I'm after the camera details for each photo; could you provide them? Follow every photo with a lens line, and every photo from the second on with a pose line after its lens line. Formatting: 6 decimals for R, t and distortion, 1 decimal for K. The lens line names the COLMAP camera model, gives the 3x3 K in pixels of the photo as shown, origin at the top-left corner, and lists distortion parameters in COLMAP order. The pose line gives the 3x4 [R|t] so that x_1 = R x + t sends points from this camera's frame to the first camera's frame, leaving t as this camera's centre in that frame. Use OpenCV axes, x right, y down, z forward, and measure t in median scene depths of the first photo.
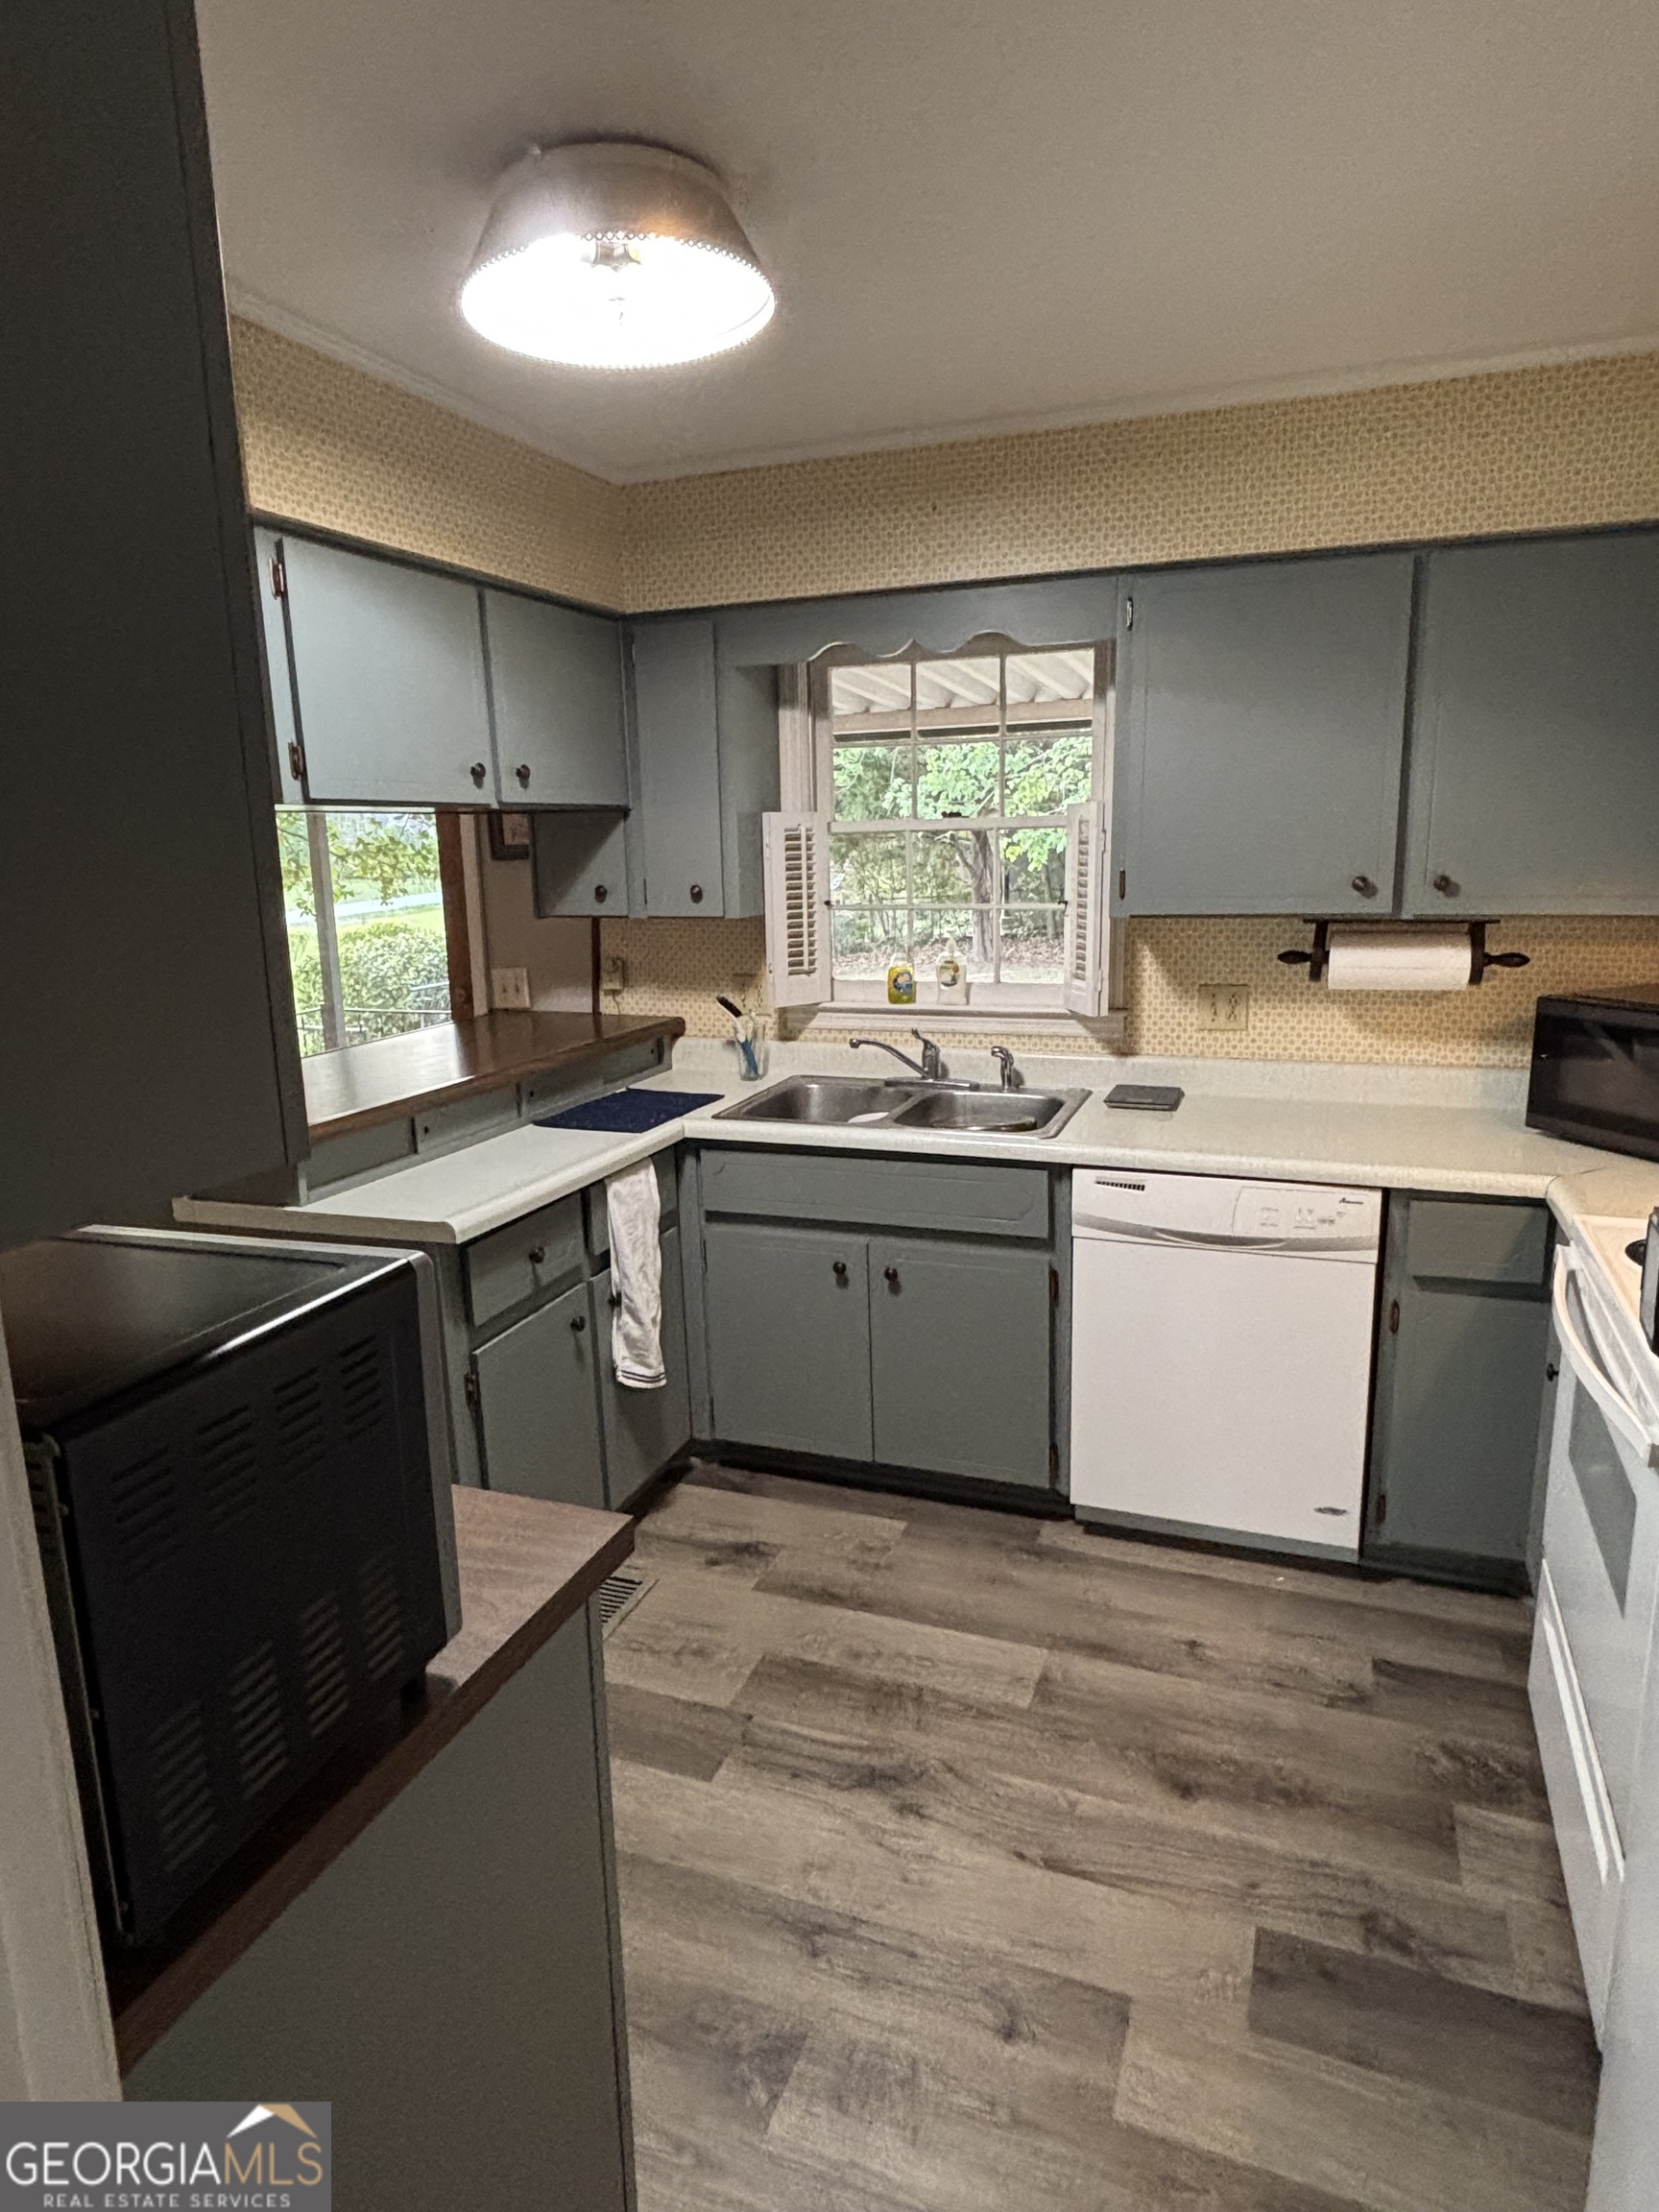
lens RADIAL K [[1279.9, 0, 817.7], [0, 1279.9, 1088.3], [0, 0, 1]] dist [0.006193, -0.015960]
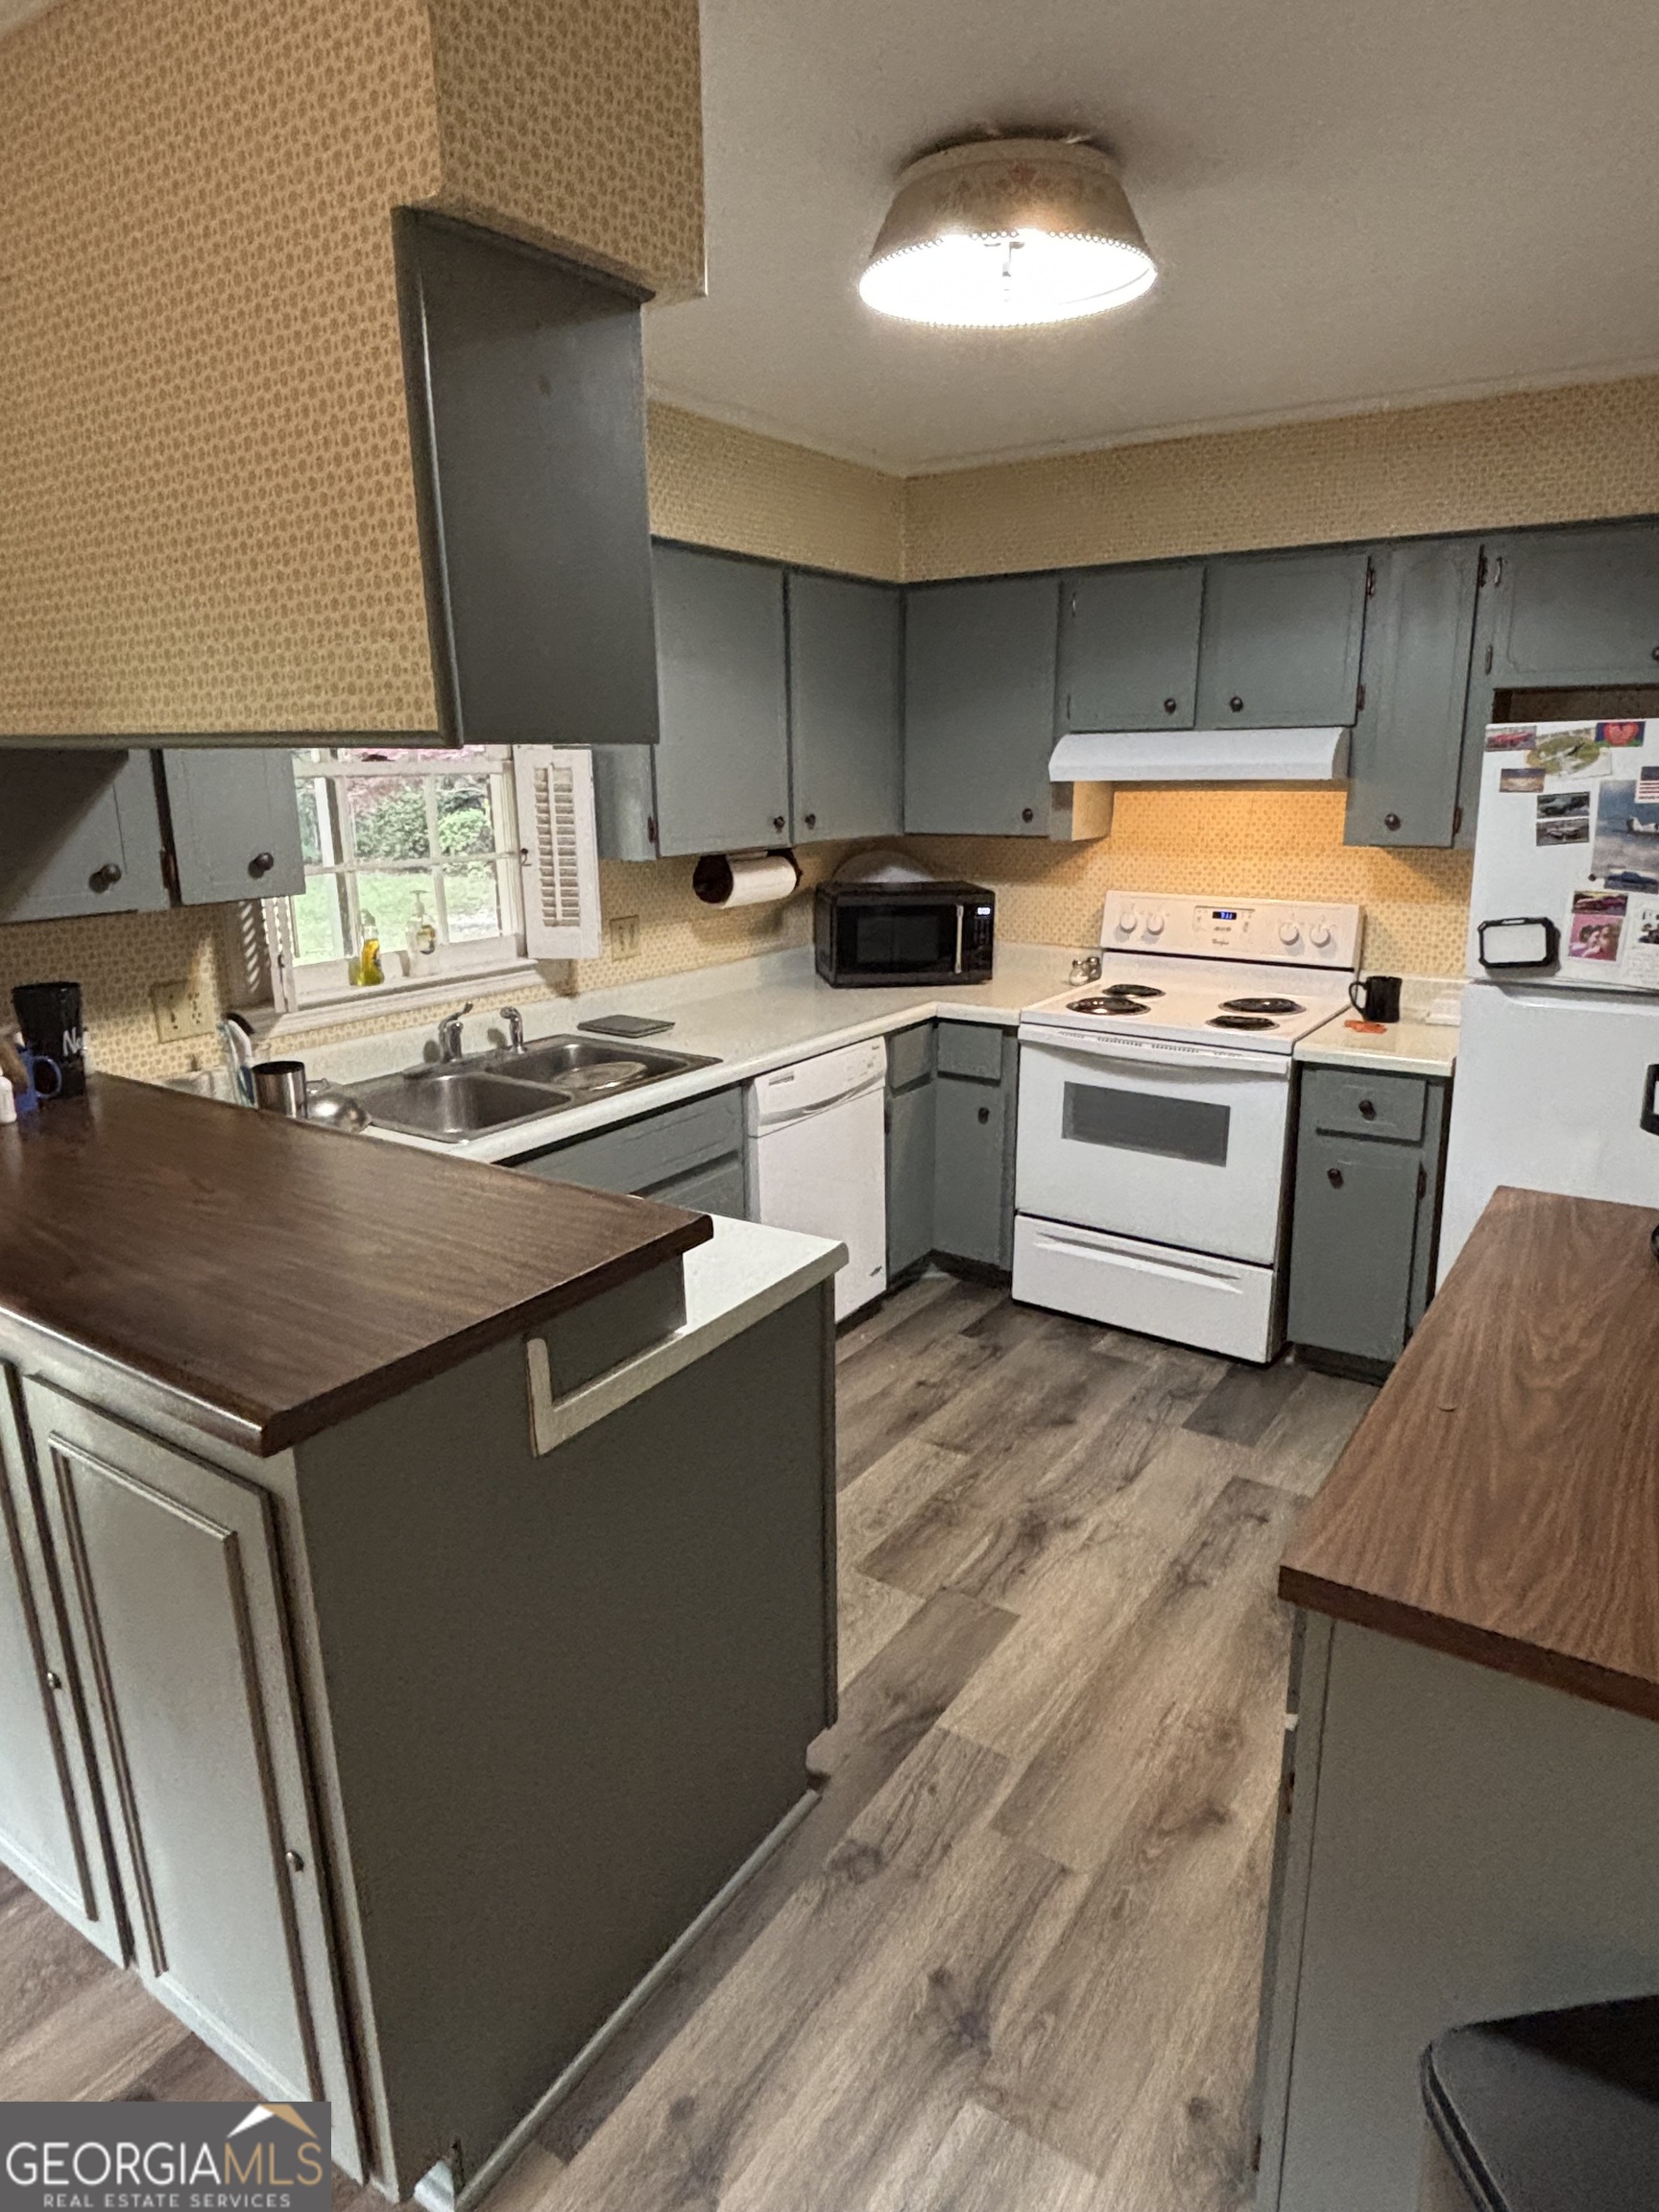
lens RADIAL K [[1316.5, 0, 839.4], [0, 1316.5, 1102.6], [0, 0, 1]] dist [0.014711, -0.020645]
pose [[0.217969, -0.230304, 0.948393, -0.965899], [0.190574, 0.963096, 0.190075, -0.133206], [-0.957168, 0.139309, 0.253815, 0.675702]]
